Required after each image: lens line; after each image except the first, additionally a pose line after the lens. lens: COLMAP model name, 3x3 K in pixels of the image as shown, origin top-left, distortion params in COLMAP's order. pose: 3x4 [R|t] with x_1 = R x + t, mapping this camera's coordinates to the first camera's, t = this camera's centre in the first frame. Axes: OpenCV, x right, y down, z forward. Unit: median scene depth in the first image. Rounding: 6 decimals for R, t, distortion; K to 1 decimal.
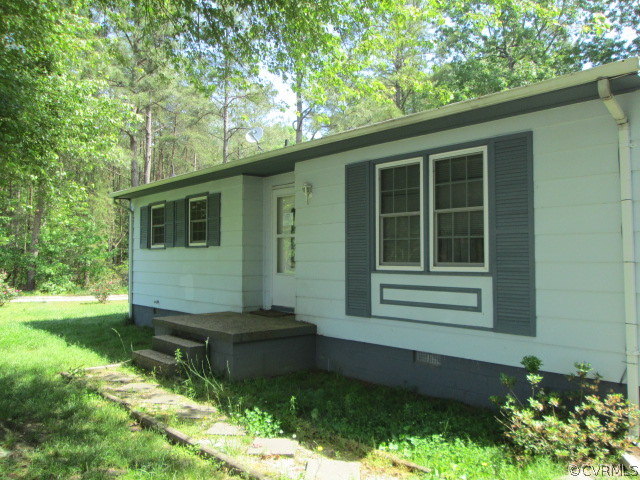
lens RADIAL K [[526.2, 0, 320.0], [0, 526.2, 240.0], [0, 0, 1]] dist [-0.060740, 0.043396]
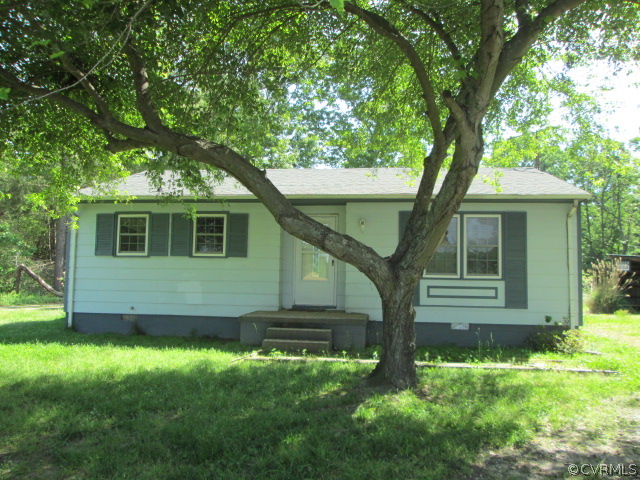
lens RADIAL K [[526.2, 0, 320.0], [0, 526.2, 240.0], [0, 0, 1]] dist [-0.060740, 0.043396]
pose [[0.754695, 0.074513, 0.651830, -1.269399], [-0.043460, 0.997025, -0.063655, 0.060453], [-0.654634, 0.019712, 0.755689, -0.045273]]
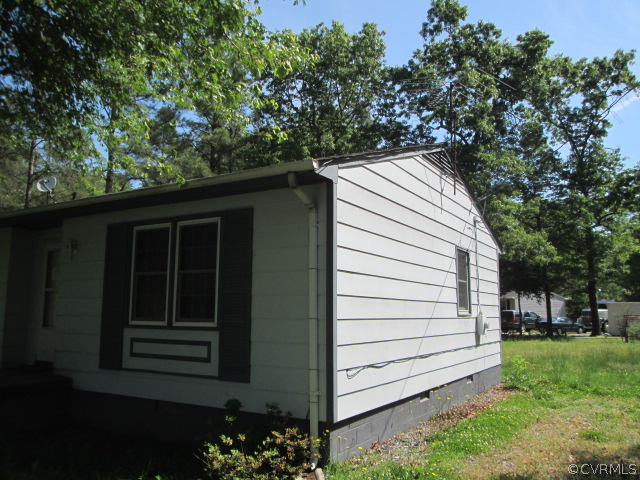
lens RADIAL K [[526.2, 0, 320.0], [0, 526.2, 240.0], [0, 0, 1]] dist [-0.060740, 0.043396]
pose [[0.949786, 0.044722, 0.309688, 0.145448], [-0.013710, 0.994731, -0.101602, -0.012173], [-0.312600, 0.092254, 0.945394, -0.144140]]
